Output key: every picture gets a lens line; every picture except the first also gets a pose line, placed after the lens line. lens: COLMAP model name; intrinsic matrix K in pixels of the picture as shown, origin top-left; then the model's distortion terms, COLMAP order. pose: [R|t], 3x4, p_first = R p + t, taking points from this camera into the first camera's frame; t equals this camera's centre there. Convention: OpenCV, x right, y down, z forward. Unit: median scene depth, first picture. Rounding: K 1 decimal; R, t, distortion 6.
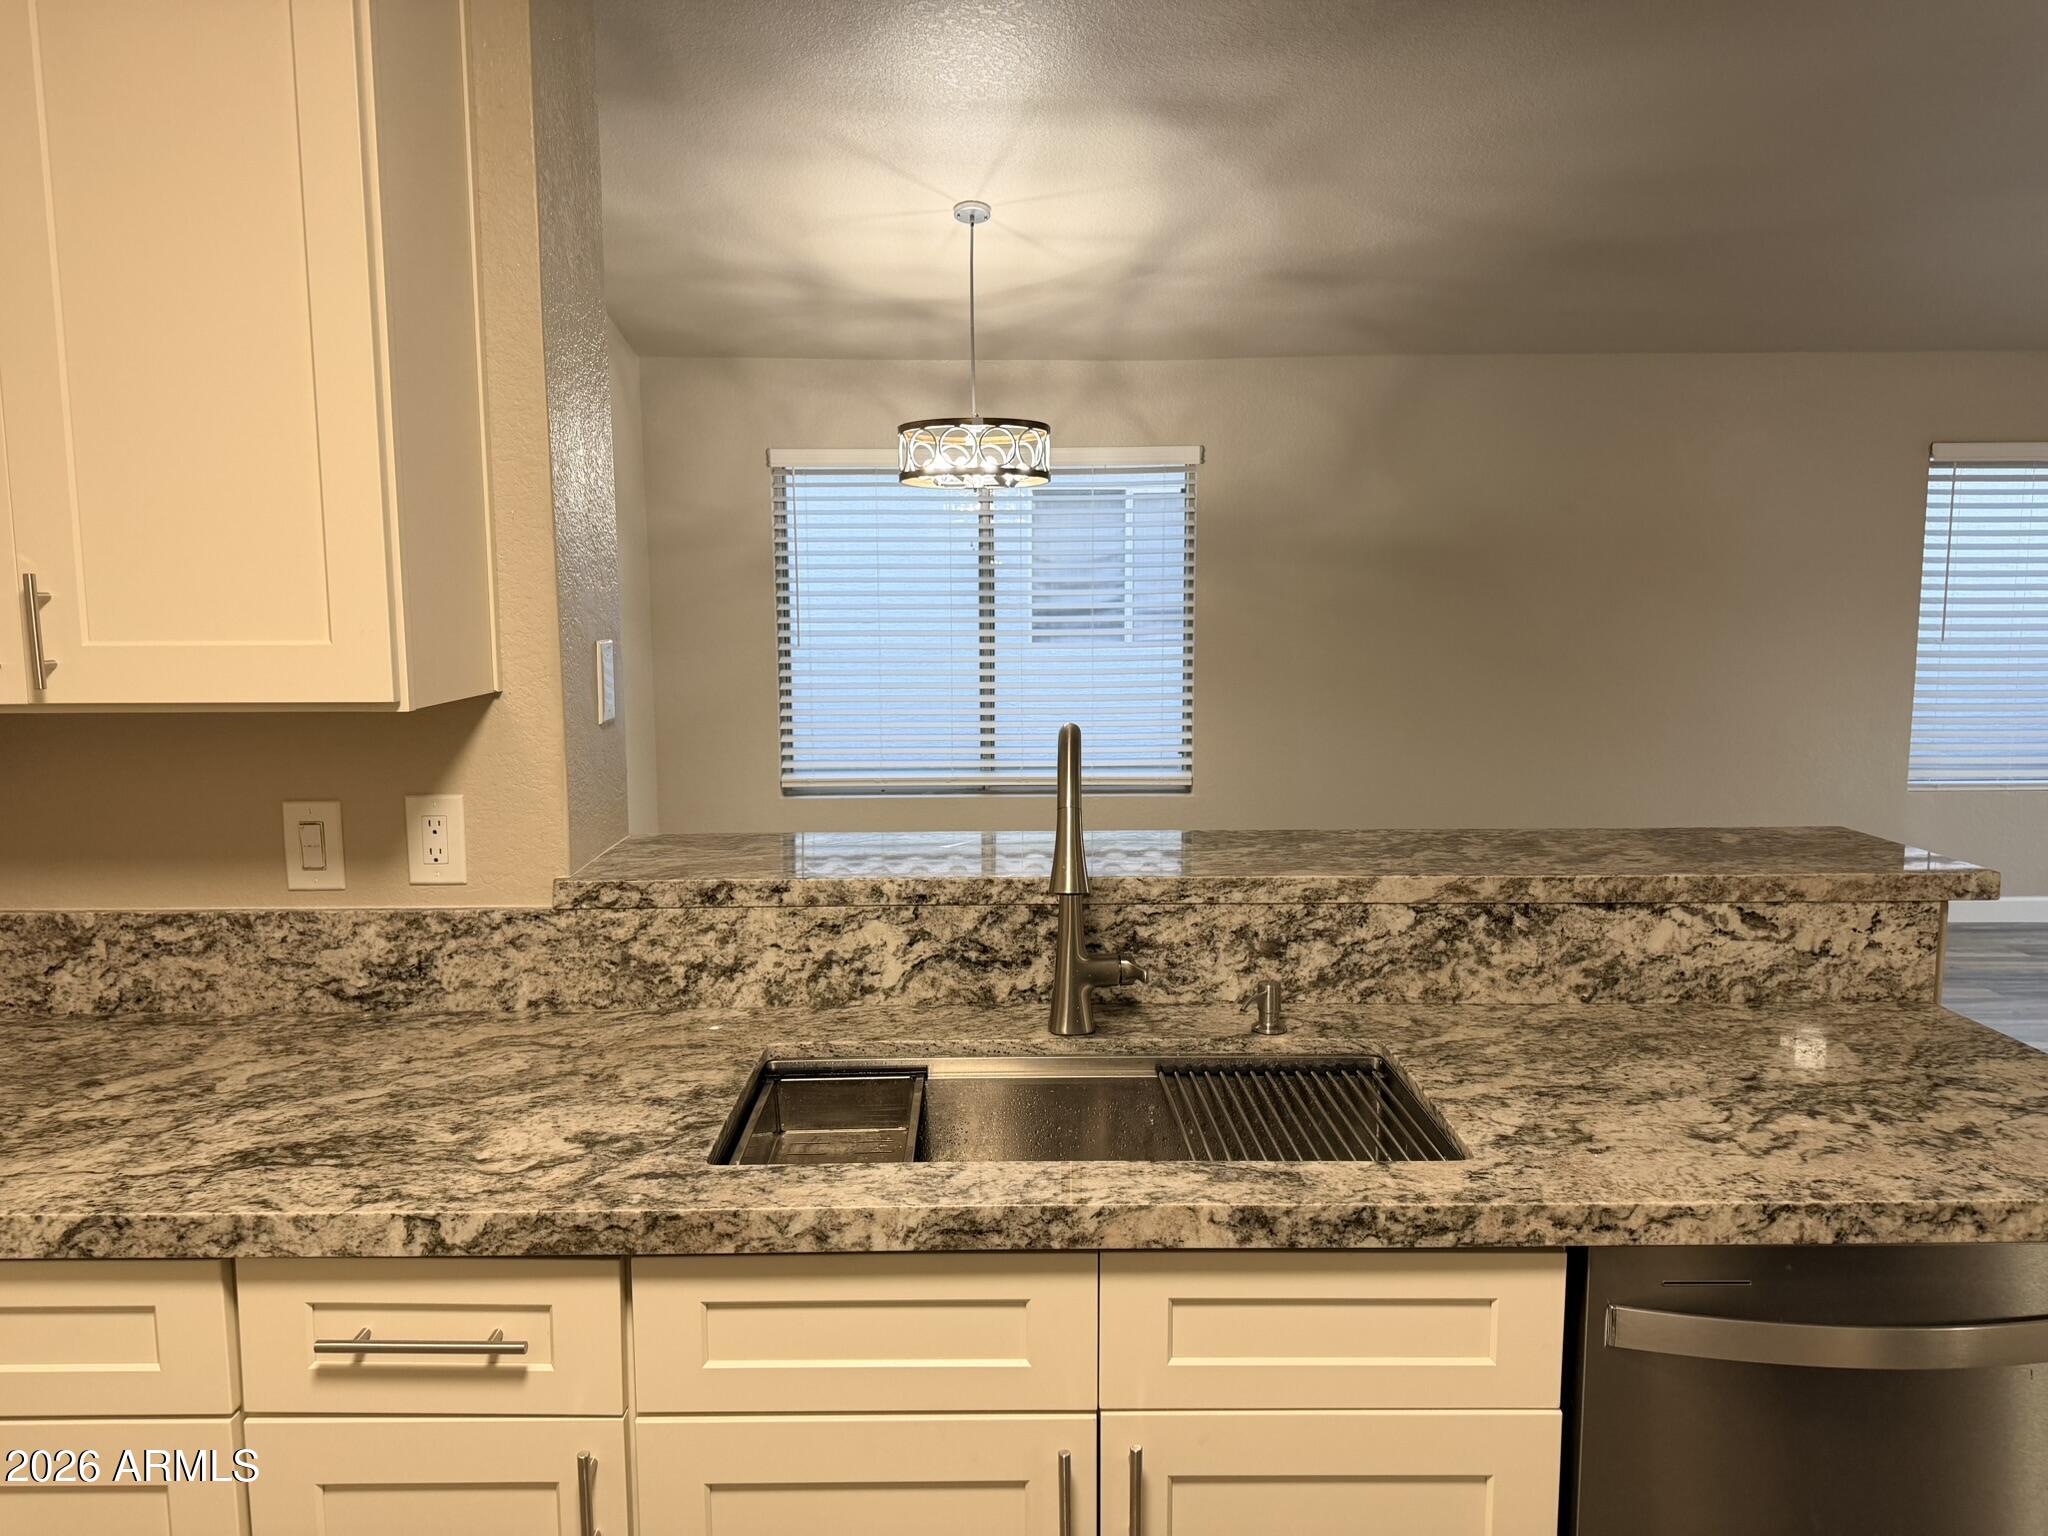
lens RADIAL K [[1441.5, 0, 1018.9], [0, 1441.5, 761.4], [0, 0, 1]] dist [0.059847, -0.087350]
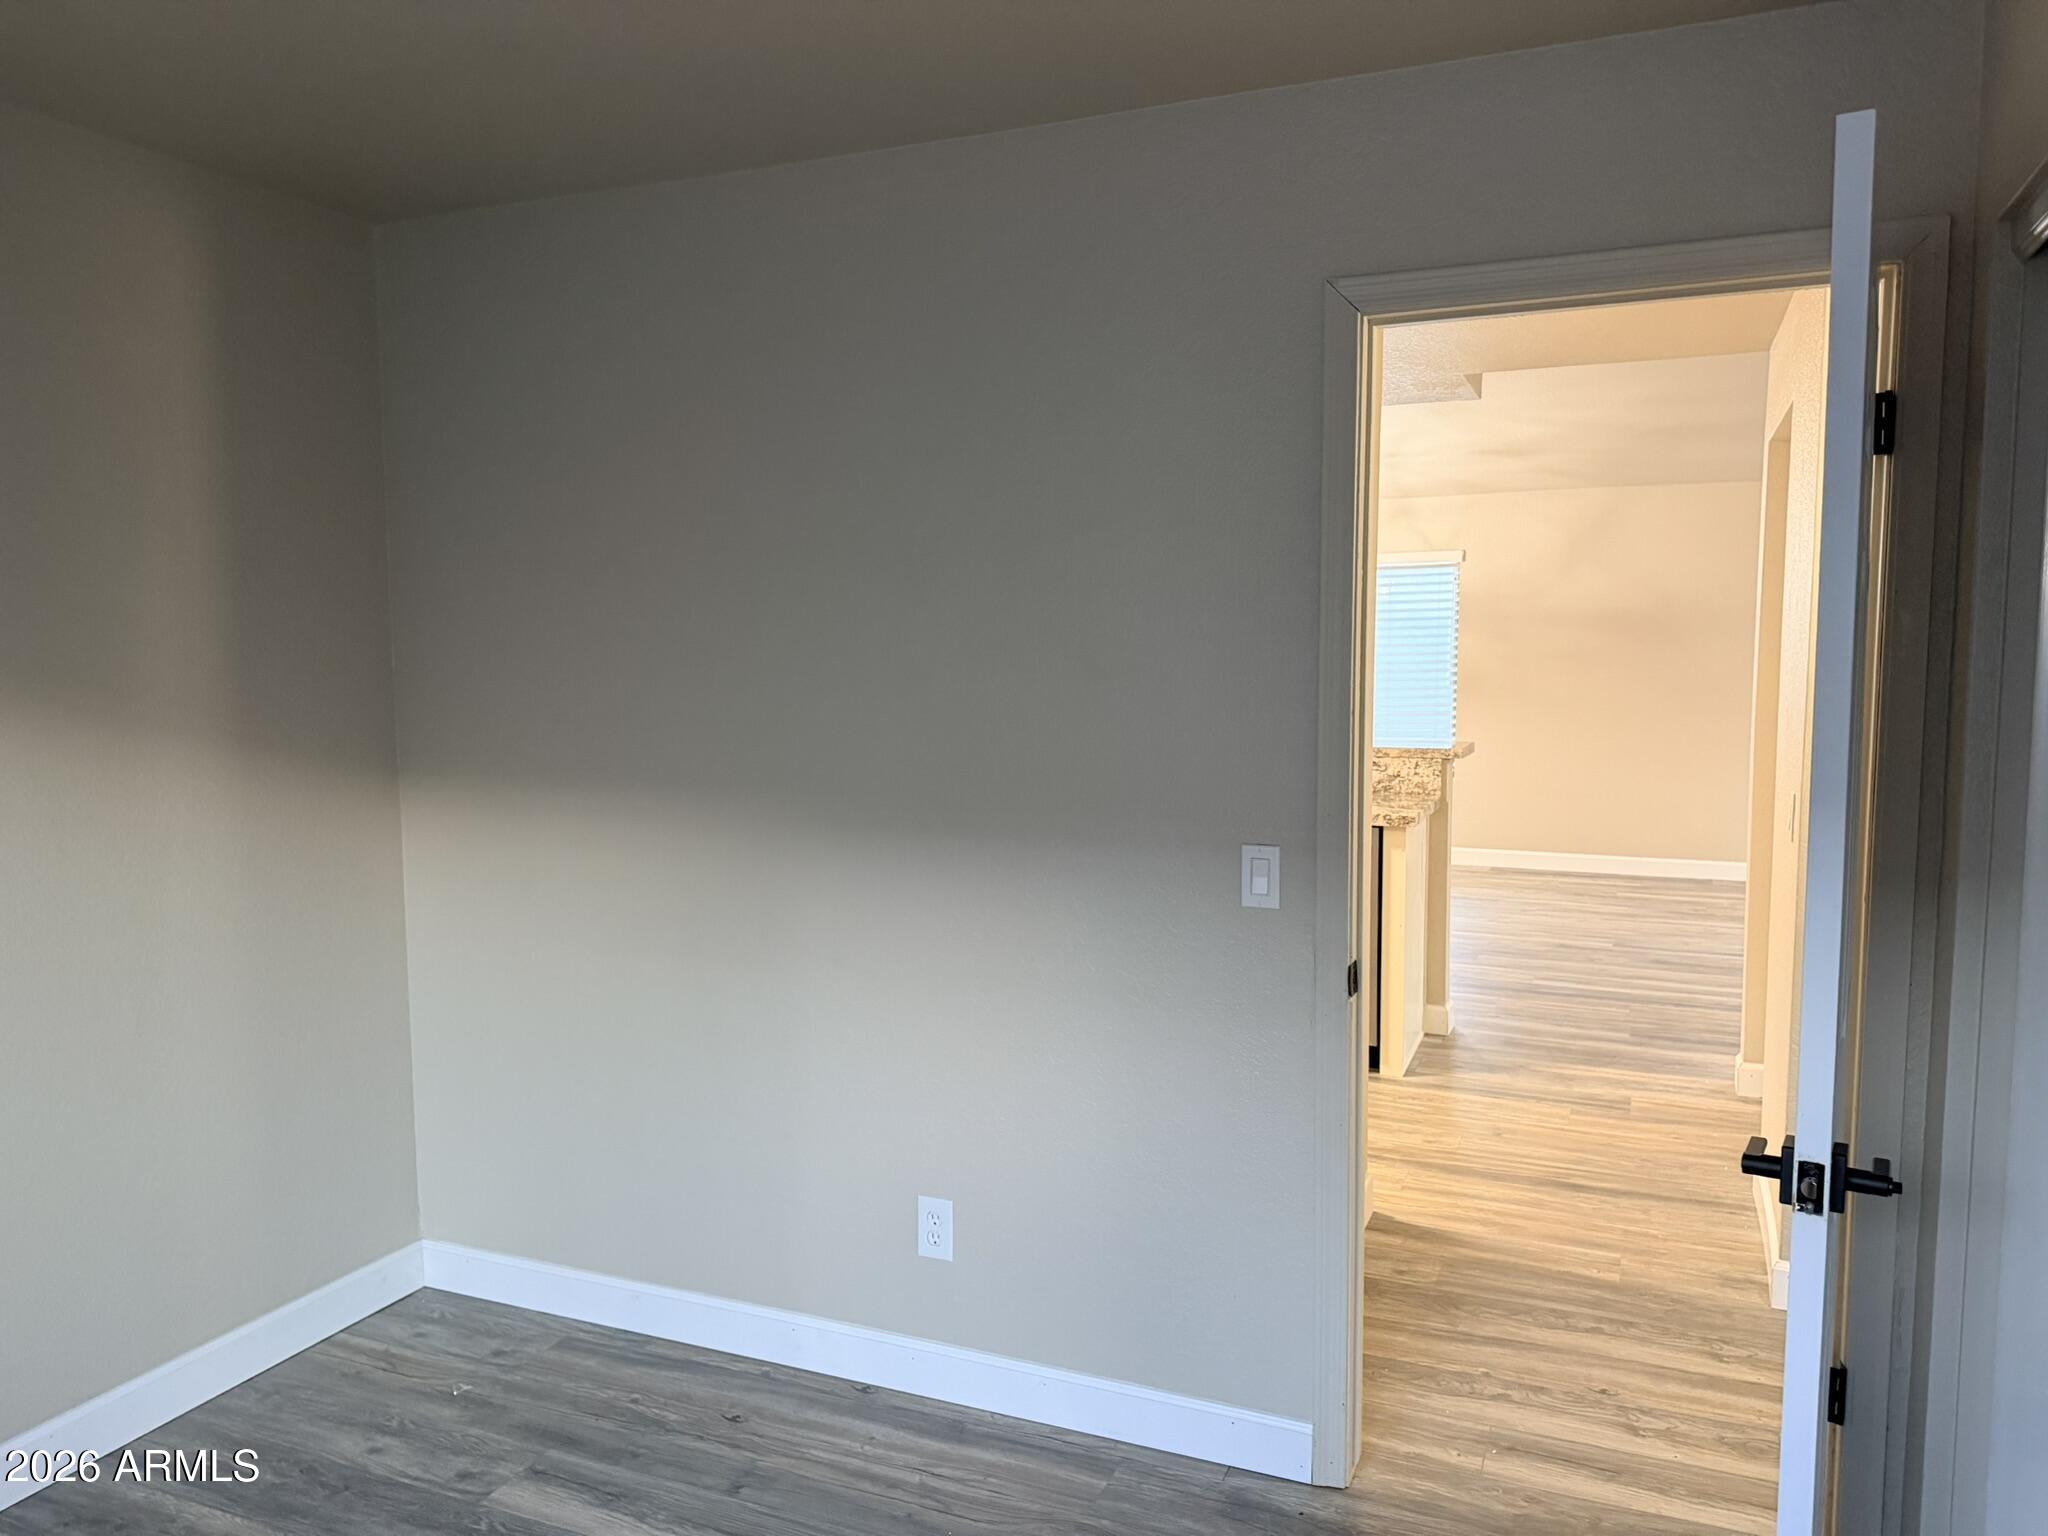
lens RADIAL K [[1441.5, 0, 1018.9], [0, 1441.5, 761.4], [0, 0, 1]] dist [0.059847, -0.087350]
pose [[0.909830, 0.034423, -0.413551, 0.360325], [-0.047987, 0.998596, -0.022453, 0.069693], [0.412198, 0.040273, 0.910204, -0.637922]]
